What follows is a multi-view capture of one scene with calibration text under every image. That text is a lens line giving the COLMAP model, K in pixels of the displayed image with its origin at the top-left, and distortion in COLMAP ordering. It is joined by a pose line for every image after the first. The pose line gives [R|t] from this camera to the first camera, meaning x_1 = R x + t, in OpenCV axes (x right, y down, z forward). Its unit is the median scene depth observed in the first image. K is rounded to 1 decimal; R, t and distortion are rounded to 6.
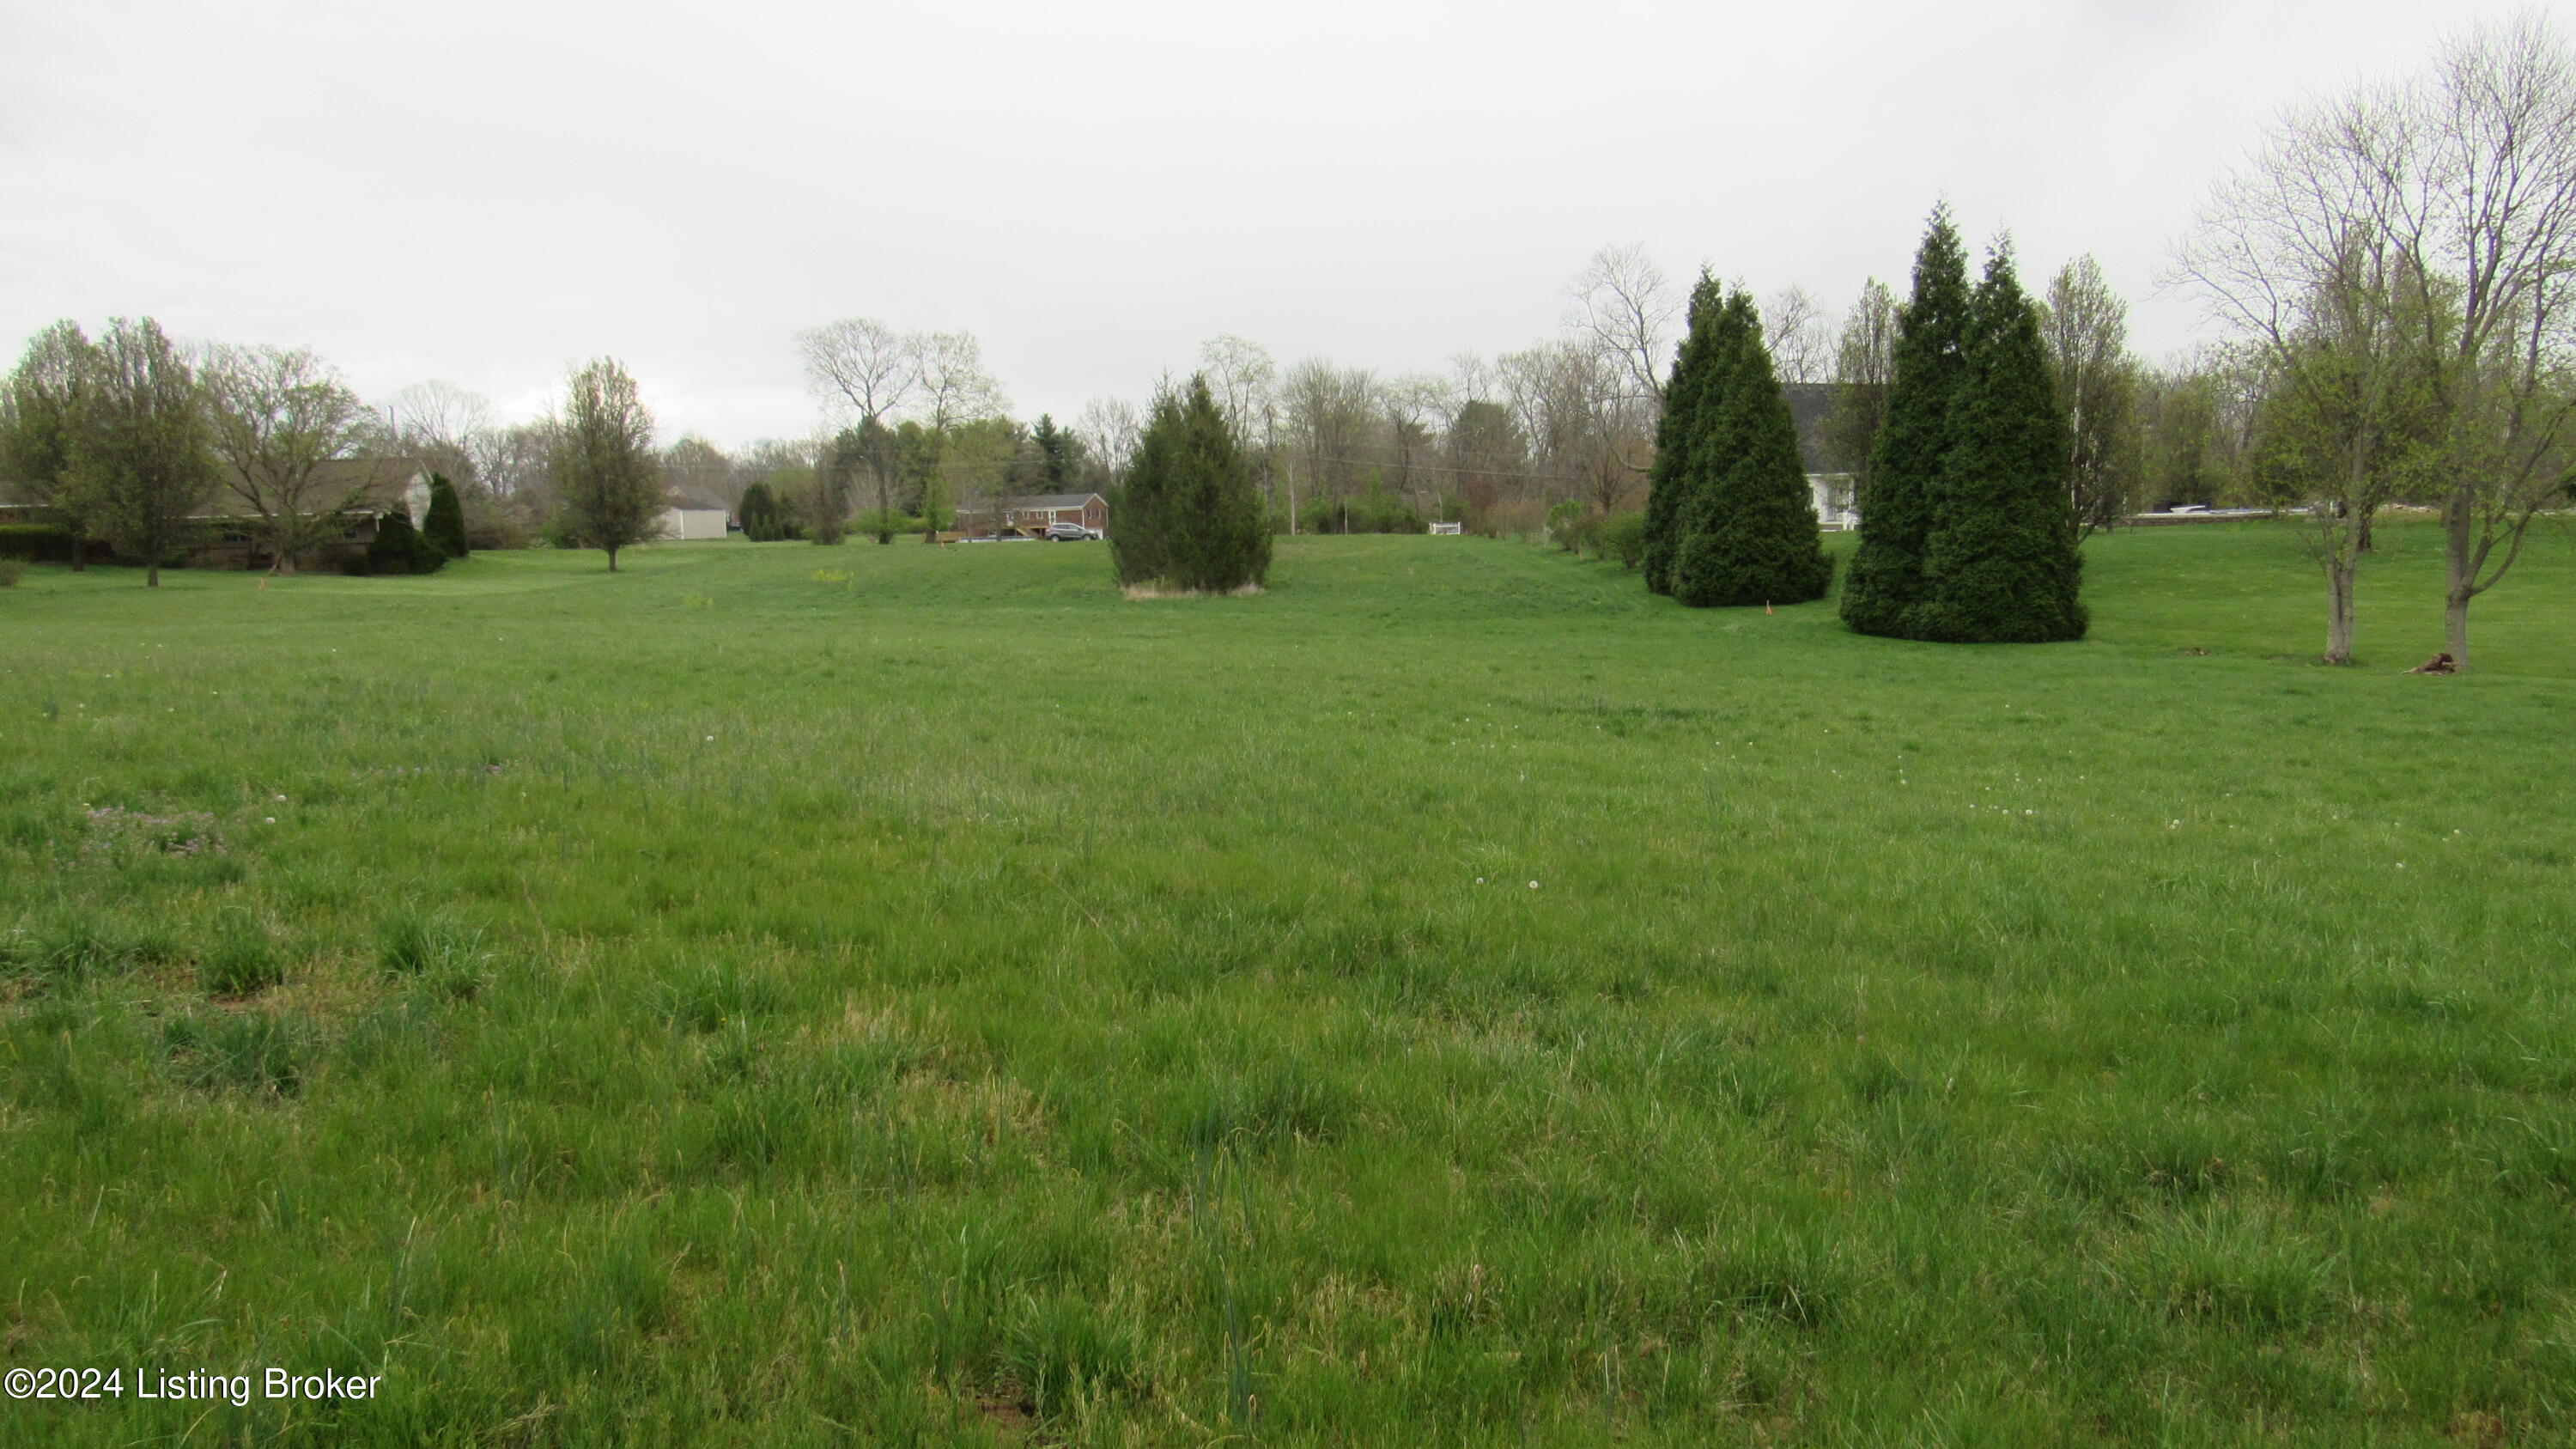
lens RADIAL K [[1994.6, 0, 1281.2], [0, 1994.6, 720.0], [0, 0, 1]] dist [0.004515, -0.012113]
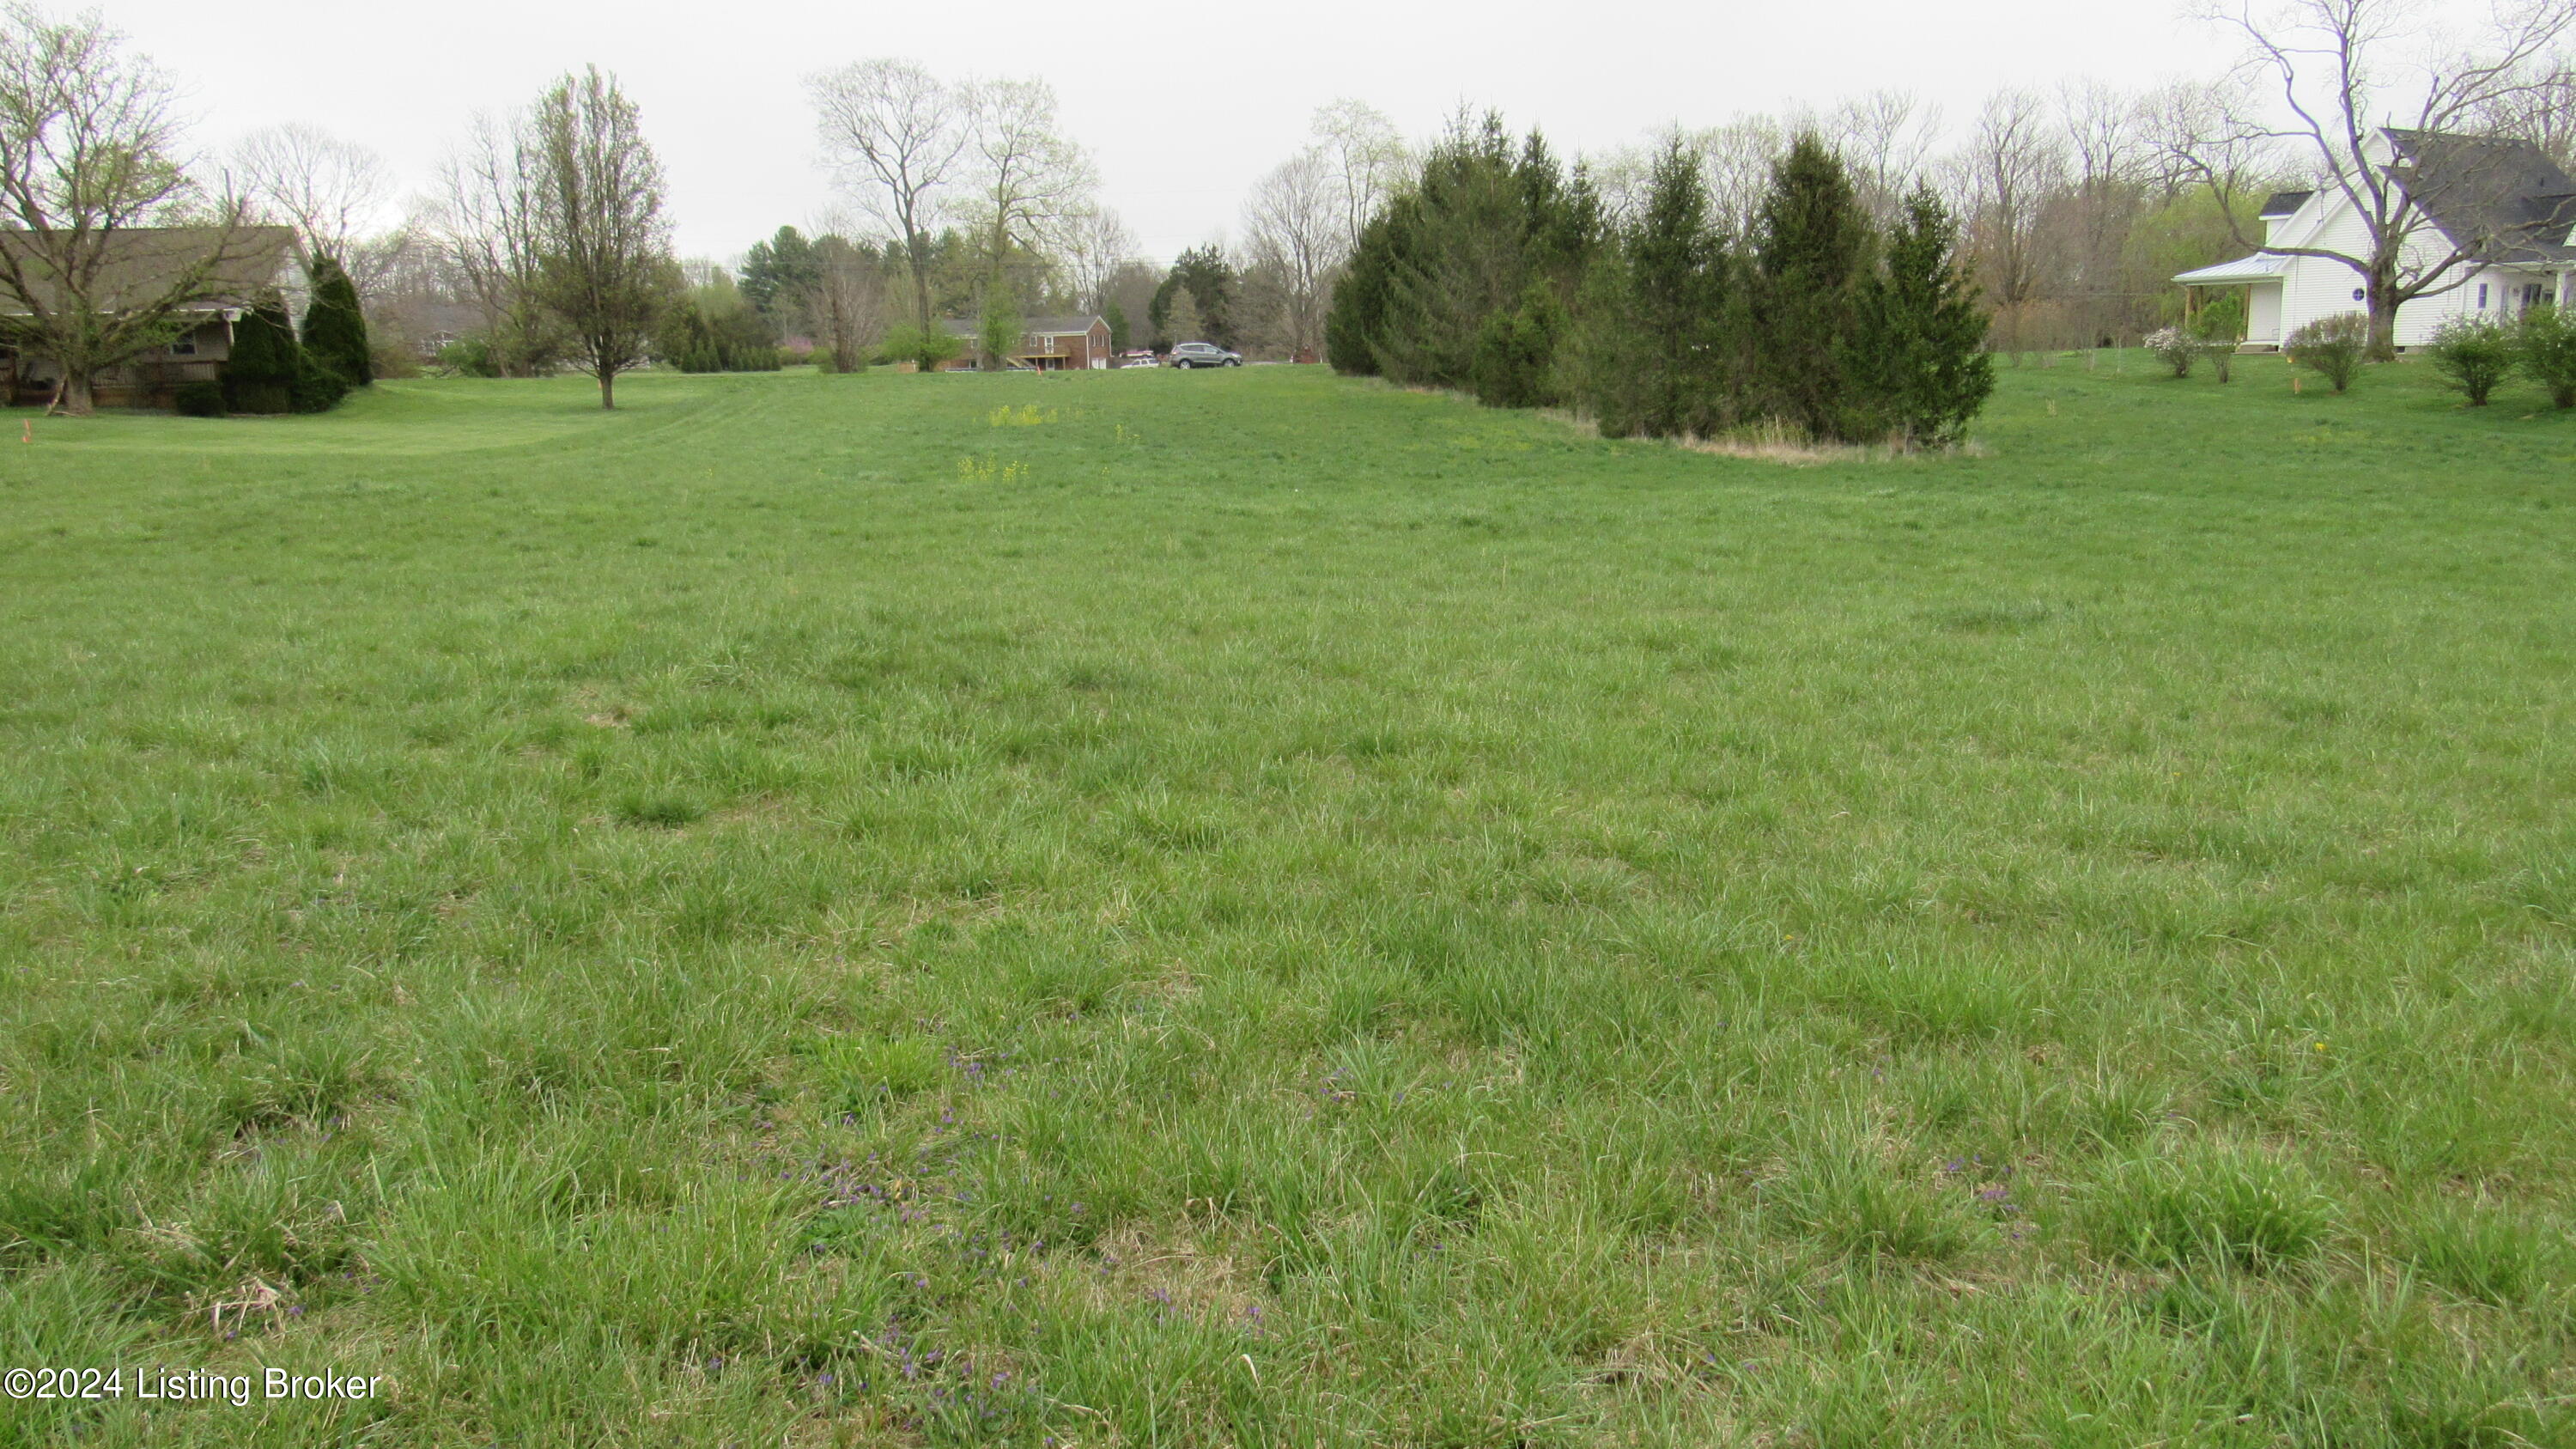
lens RADIAL K [[1994.6, 0, 1296.8], [0, 1994.6, 727.2], [0, 0, 1]] dist [0.004515, -0.012113]
pose [[0.996845, -0.011344, 0.078562, -0.165880], [0.004887, 0.996629, 0.081893, -0.023986], [-0.079226, -0.081251, 0.993540, 0.335595]]
